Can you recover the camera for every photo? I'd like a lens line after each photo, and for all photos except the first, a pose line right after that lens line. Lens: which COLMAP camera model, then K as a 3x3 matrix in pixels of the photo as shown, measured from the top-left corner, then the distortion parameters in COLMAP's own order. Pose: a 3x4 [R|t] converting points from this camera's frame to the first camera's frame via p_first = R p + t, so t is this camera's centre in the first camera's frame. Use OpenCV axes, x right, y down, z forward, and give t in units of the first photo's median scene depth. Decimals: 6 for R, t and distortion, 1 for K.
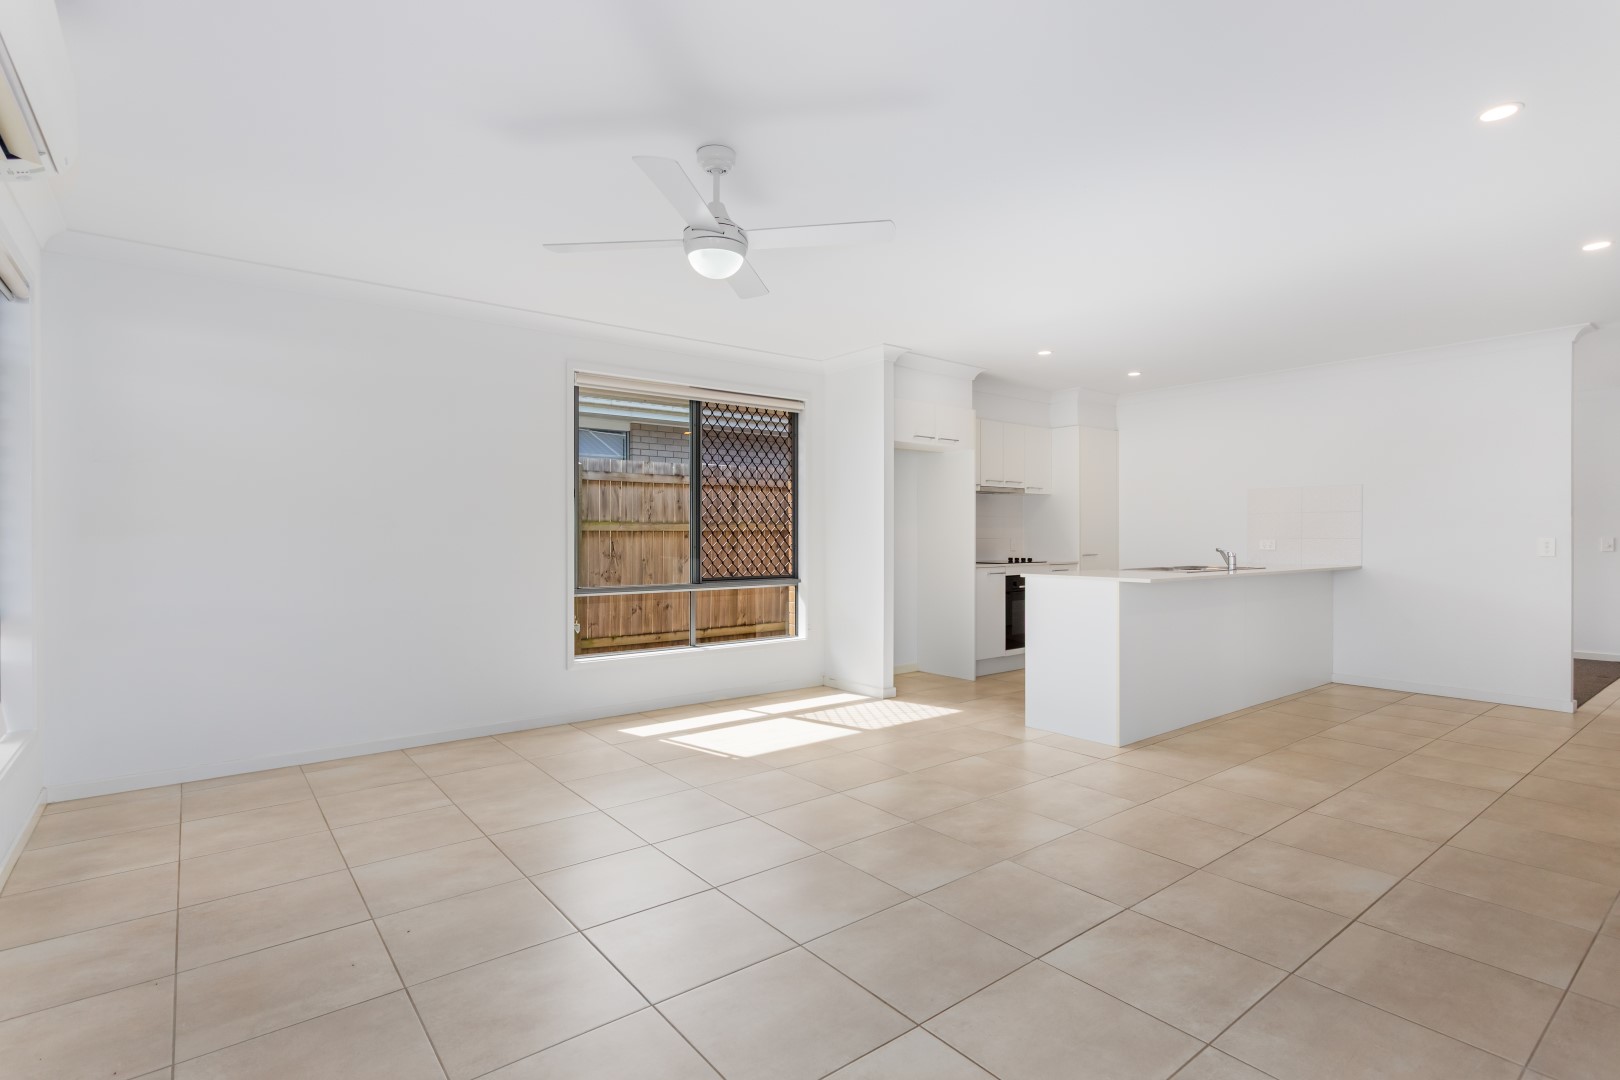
lens RADIAL K [[792.0, 0, 810.0], [0, 792.0, 540.0], [0, 0, 1]] dist [0.002264, 0.000898]
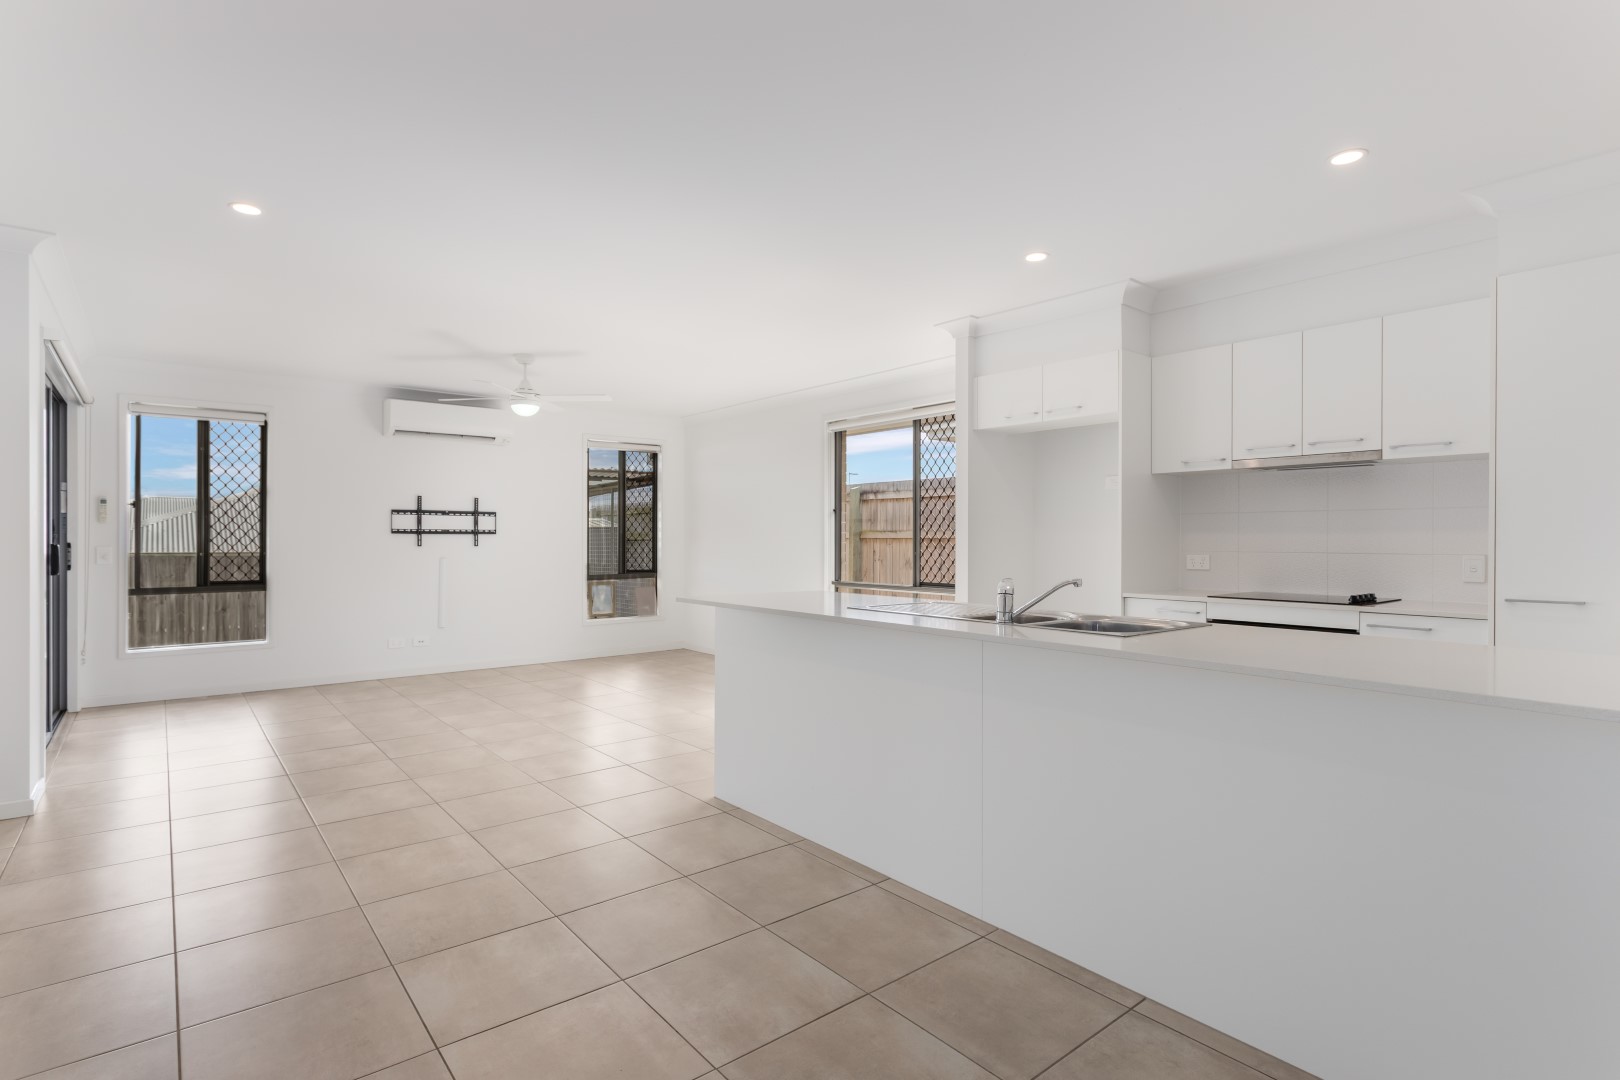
lens RADIAL K [[792.0, 0, 810.0], [0, 792.0, 540.0], [0, 0, 1]] dist [0.002264, 0.000898]
pose [[0.021306, 0.002765, -0.999769, 0.957917], [-0.010363, 0.999943, 0.002545, -0.010925], [0.999719, 0.010307, 0.021334, 0.836615]]
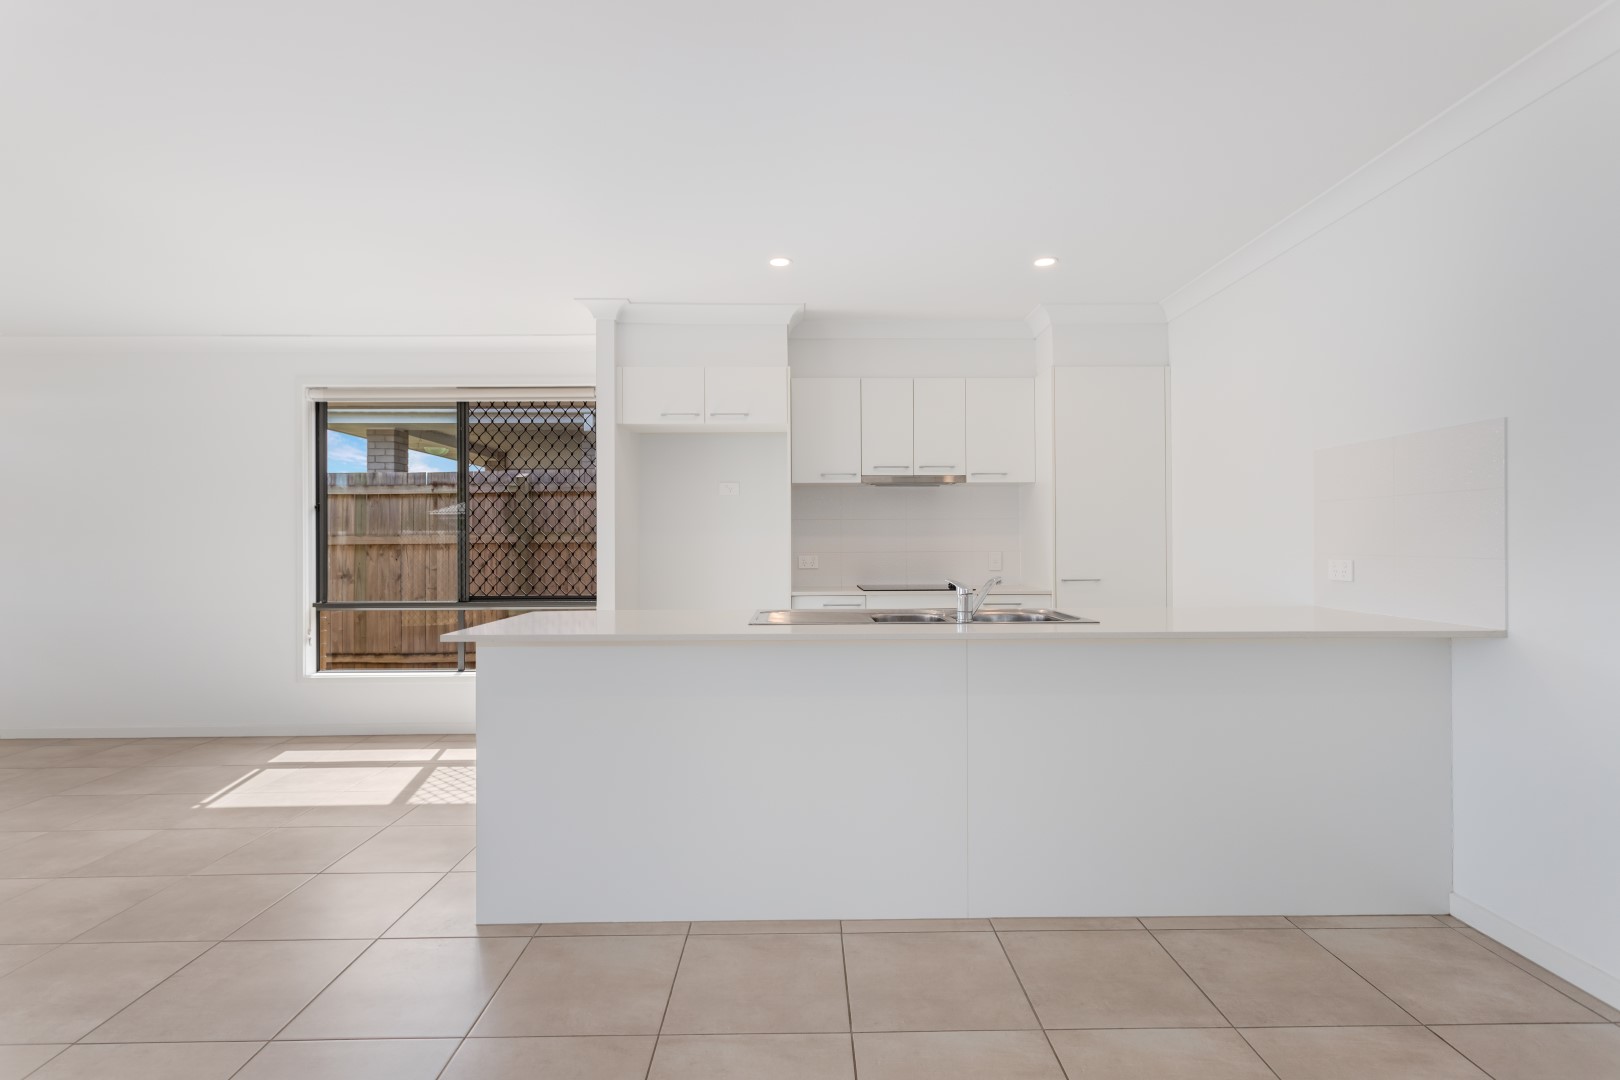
lens RADIAL K [[765.4, 0, 810.0], [0, 765.4, 540.0], [0, 0, 1]] dist [0.001003, 0.000544]
pose [[0.792263, -0.006463, -0.610145, 0.715463], [0.000365, 0.999949, -0.010118, -0.007427], [0.610179, 0.007794, 0.792225, 0.550769]]
